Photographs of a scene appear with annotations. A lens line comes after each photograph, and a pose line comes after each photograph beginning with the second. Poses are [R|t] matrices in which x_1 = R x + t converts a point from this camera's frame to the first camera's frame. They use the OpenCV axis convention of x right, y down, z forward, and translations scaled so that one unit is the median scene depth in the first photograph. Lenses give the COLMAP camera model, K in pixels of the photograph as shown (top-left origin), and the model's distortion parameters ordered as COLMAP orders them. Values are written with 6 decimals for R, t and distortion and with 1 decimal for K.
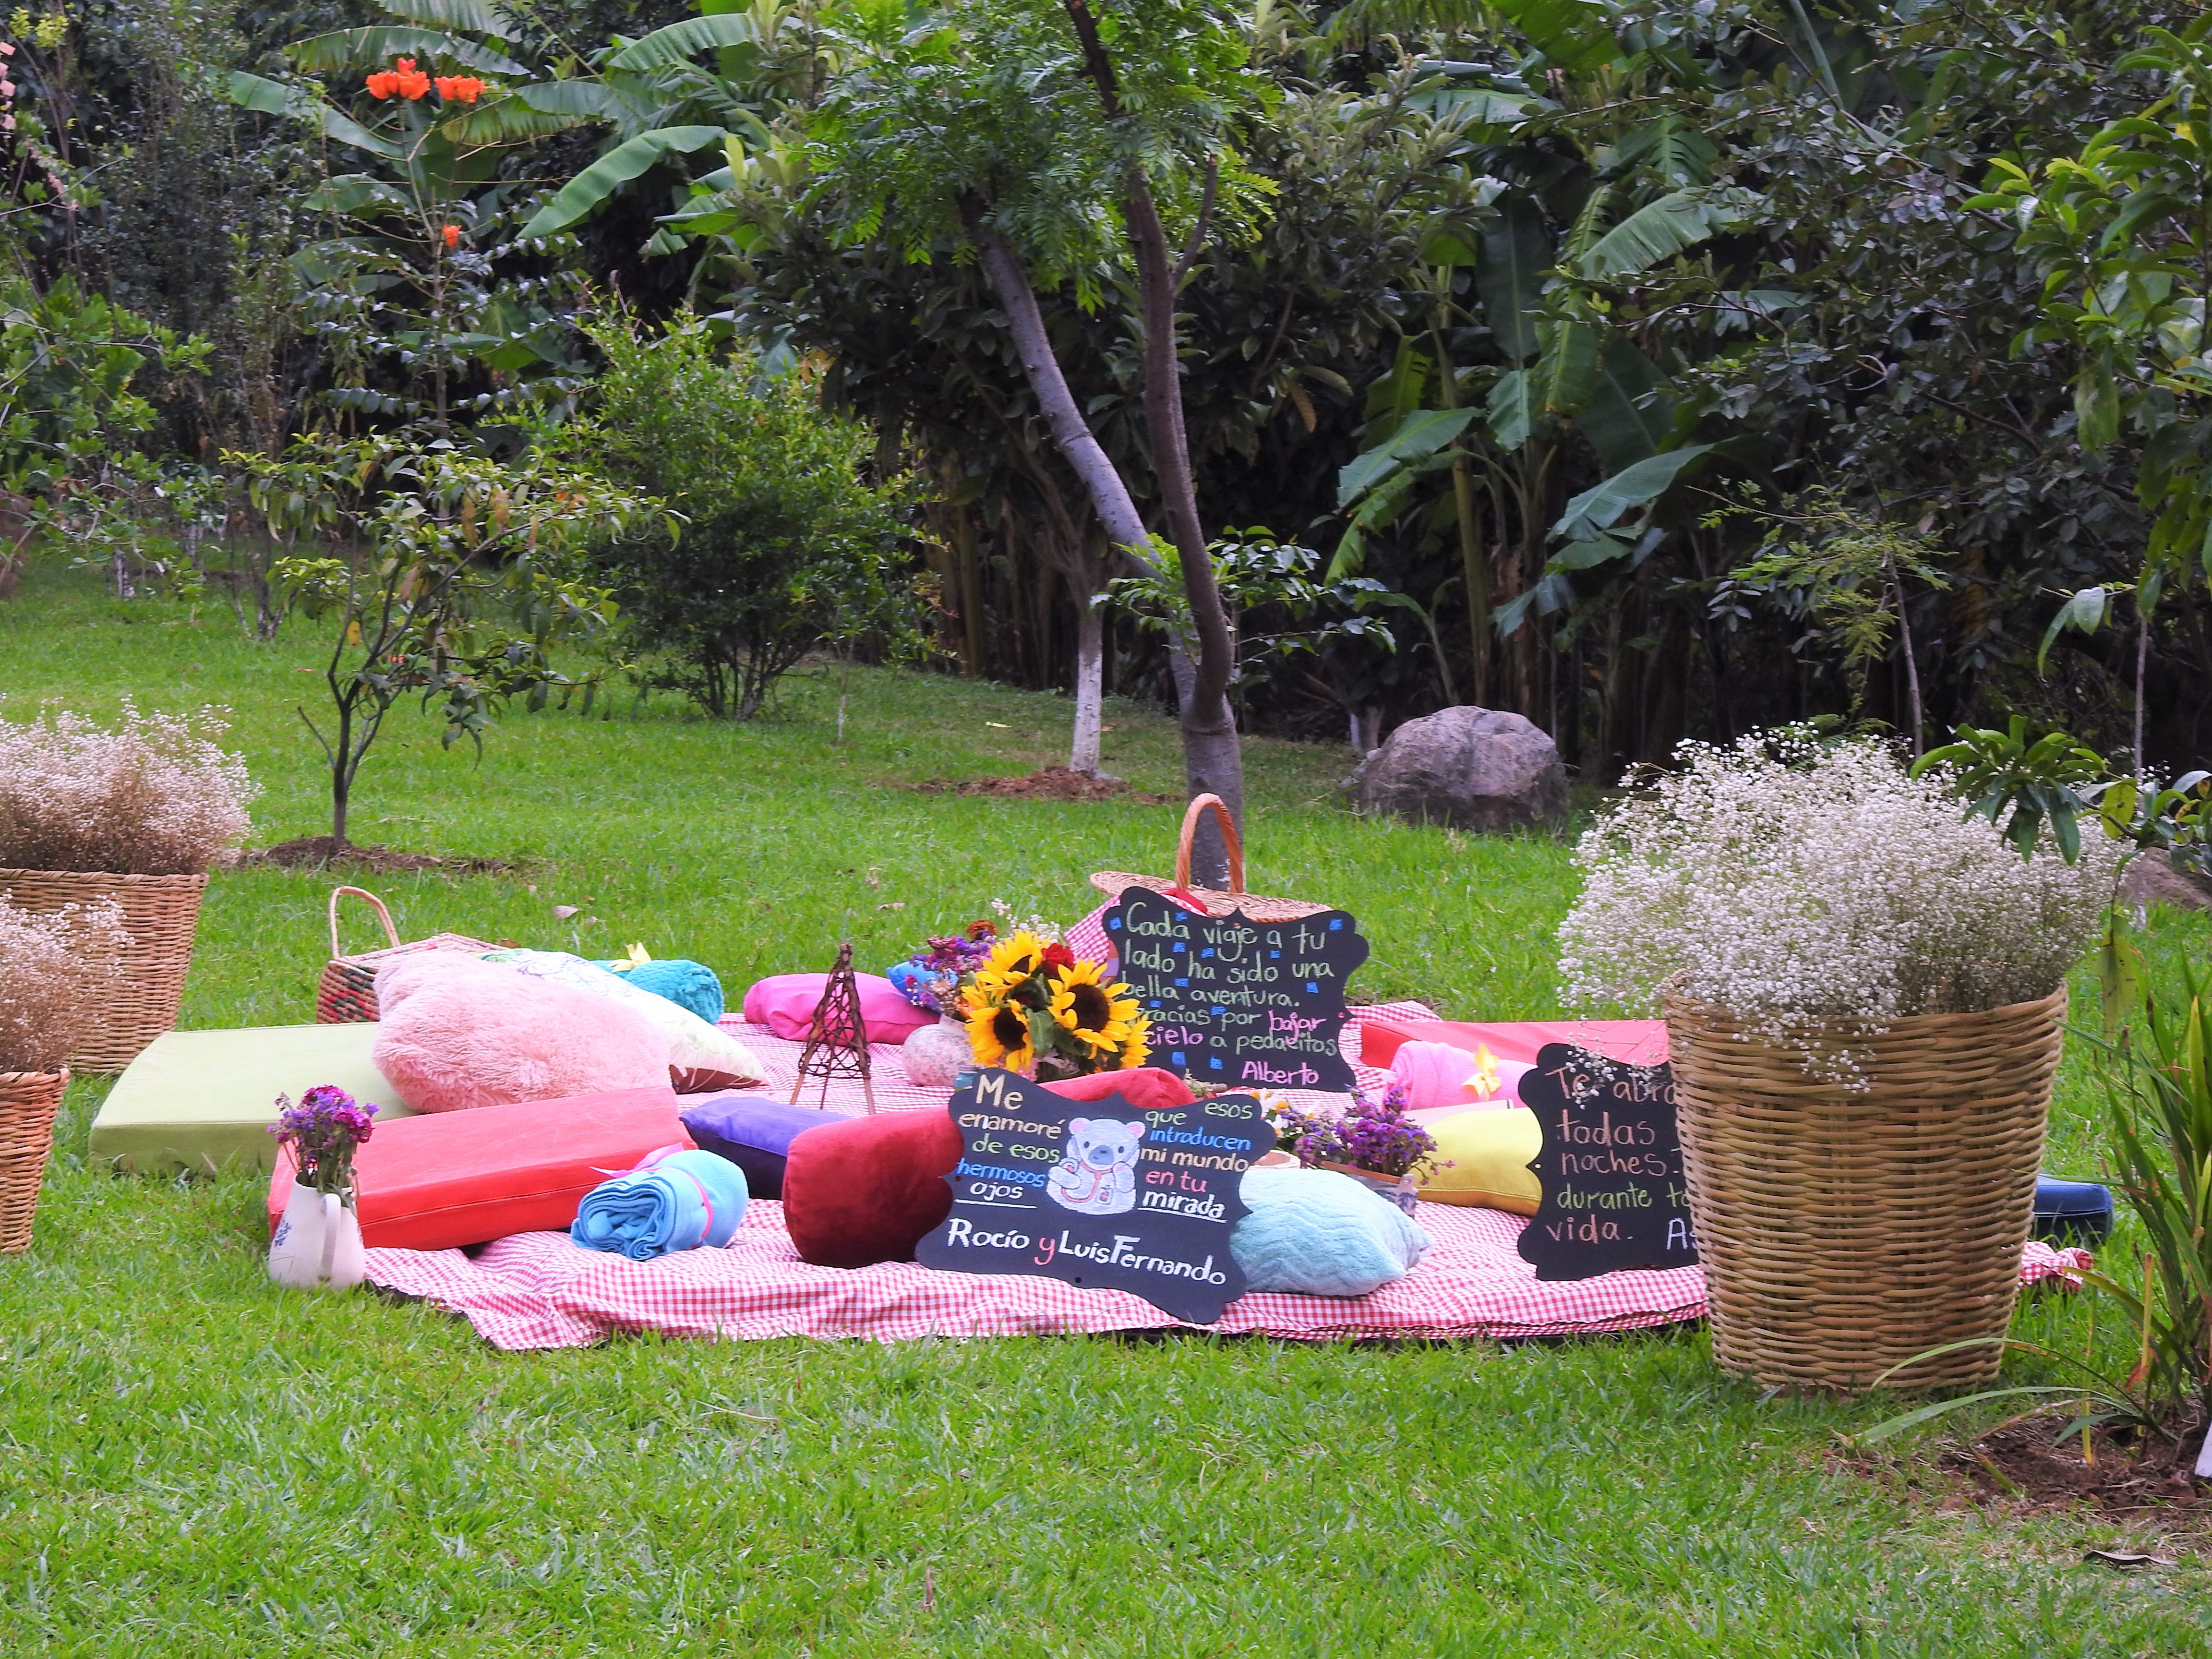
lens RADIAL K [[7394.6, 0, 1108.0], [0, 7394.6, 830.8], [0, 0, 1]] dist [0.003340, 0.000000]
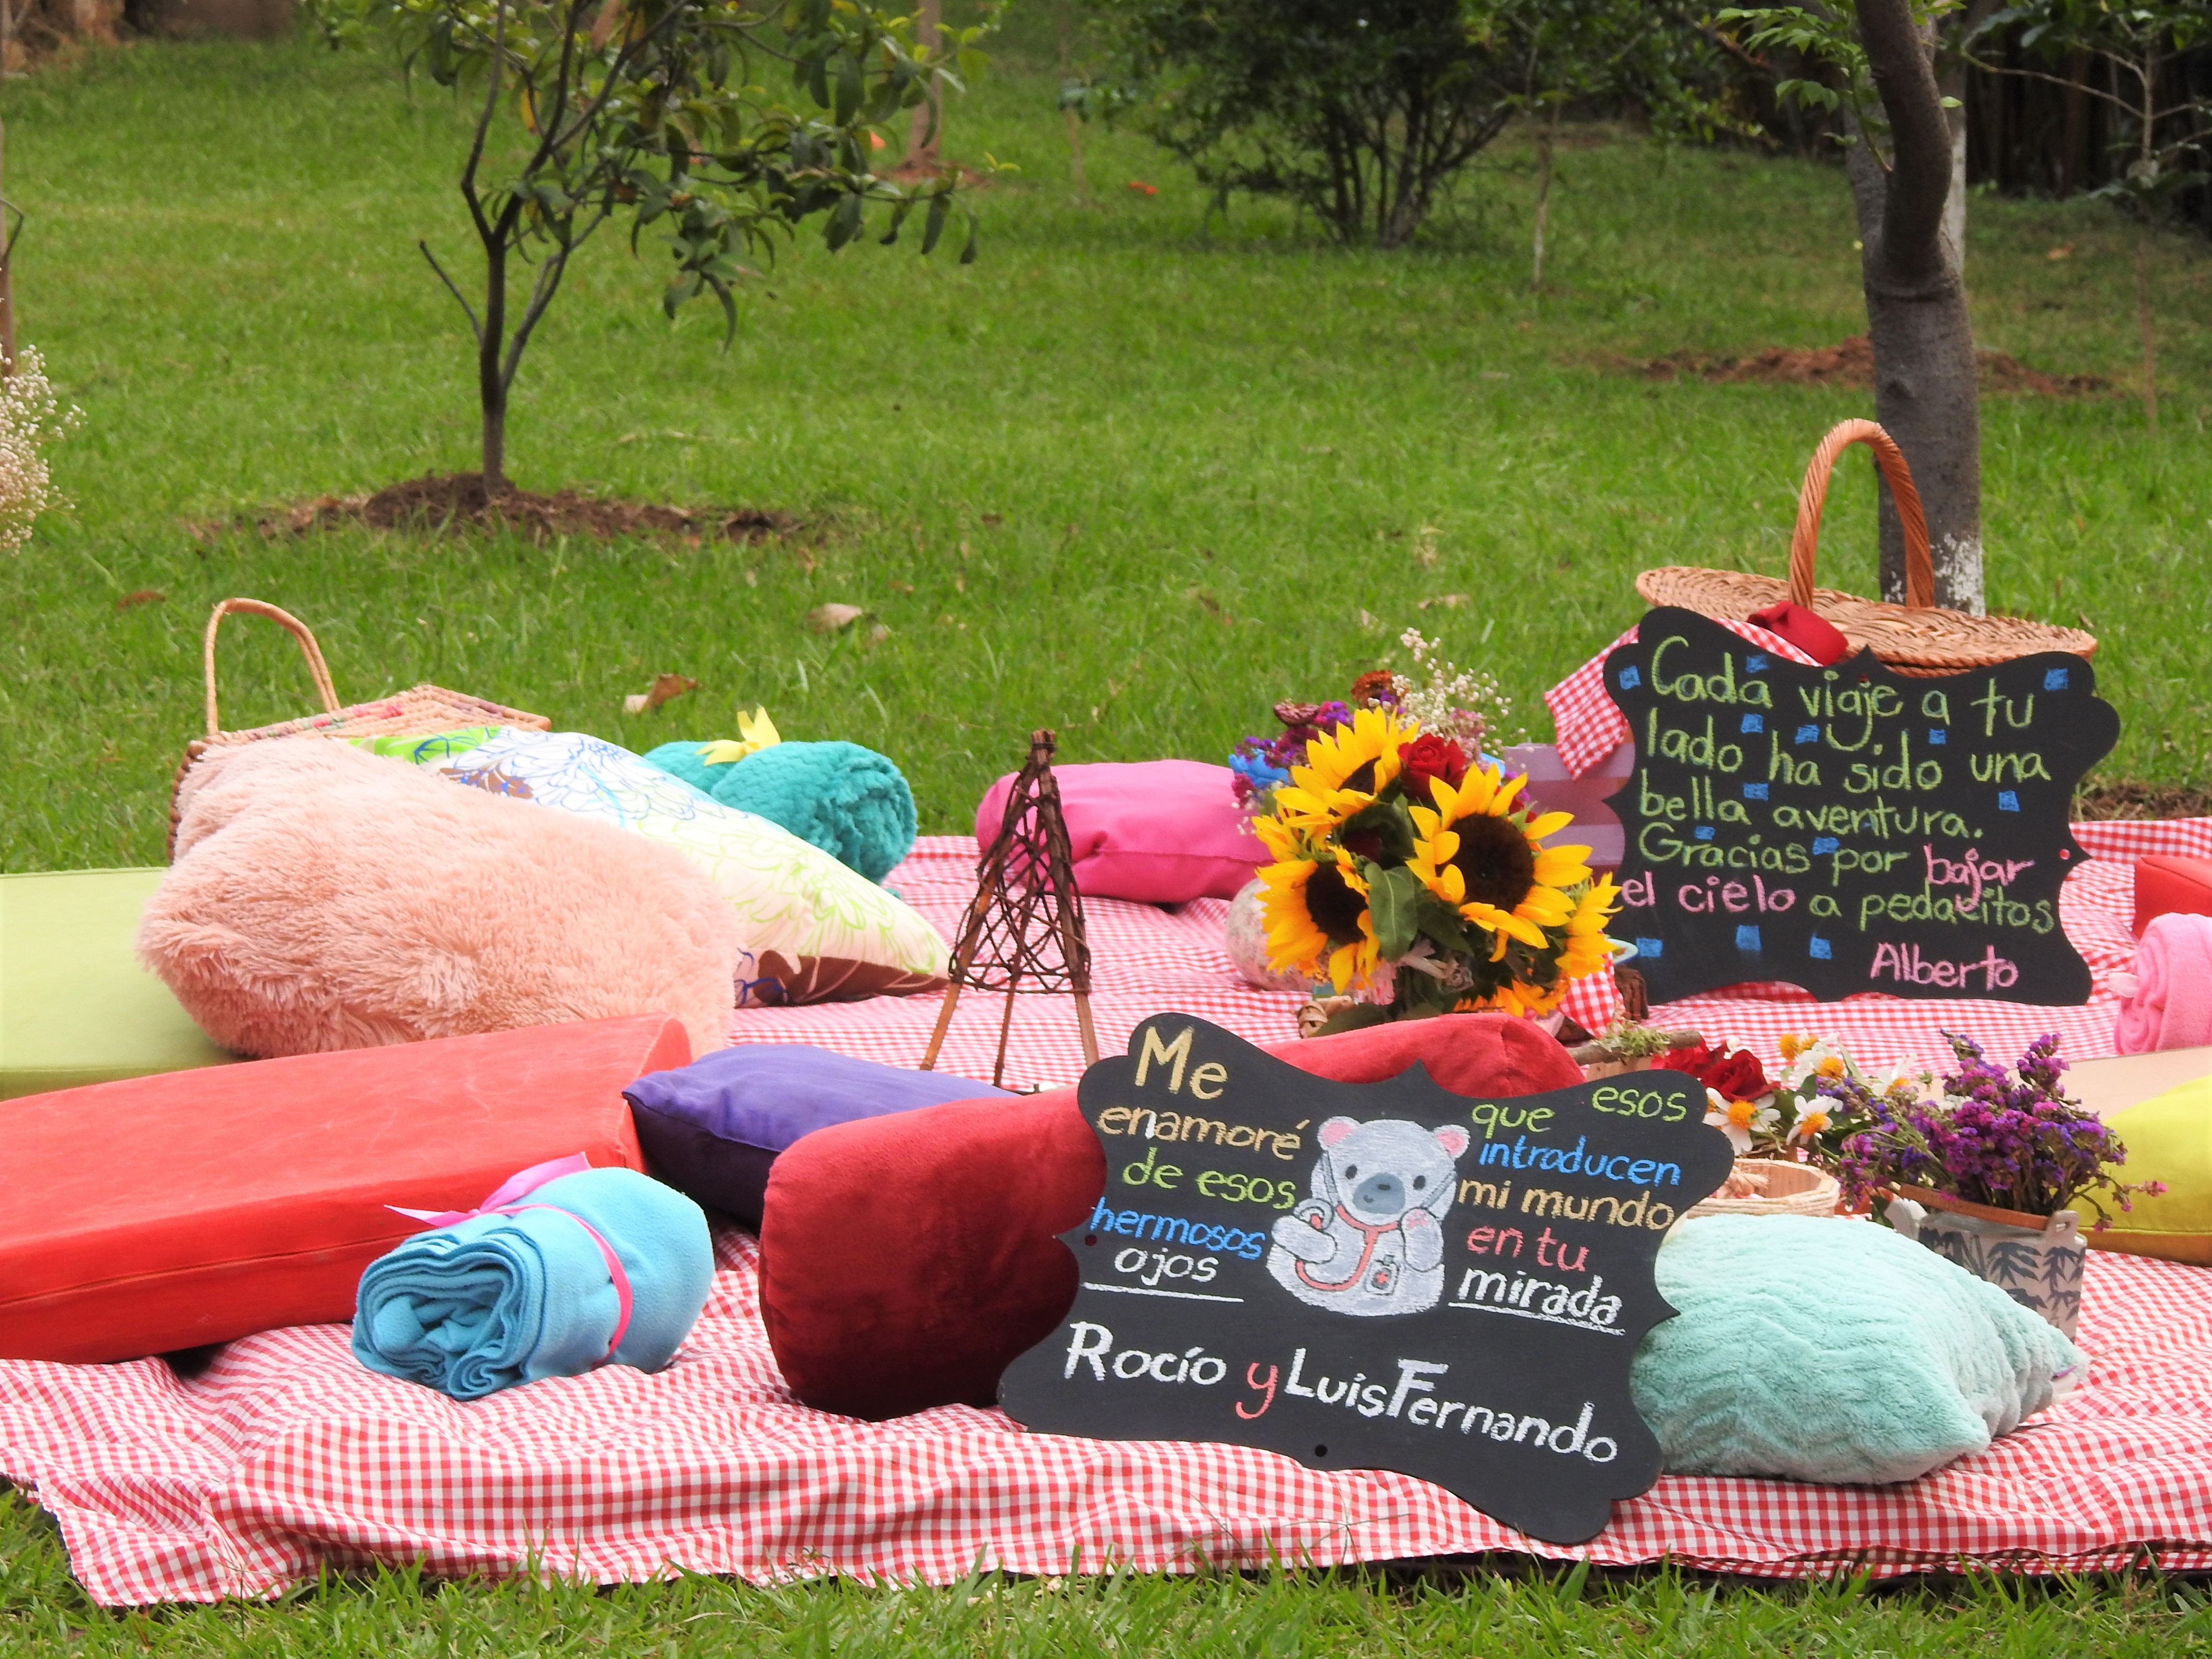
lens RADIAL K [[11866.5, 0, 1104.8], [0, 11866.5, 828.8], [0, 0, 1]] dist [-0.106579, 0.000000]
pose [[0.995326, 0.000425, -0.096575, 0.052361], [0.003075, 0.999344, 0.036088, -0.008232], [0.096527, -0.036217, 0.994671, 0.195200]]
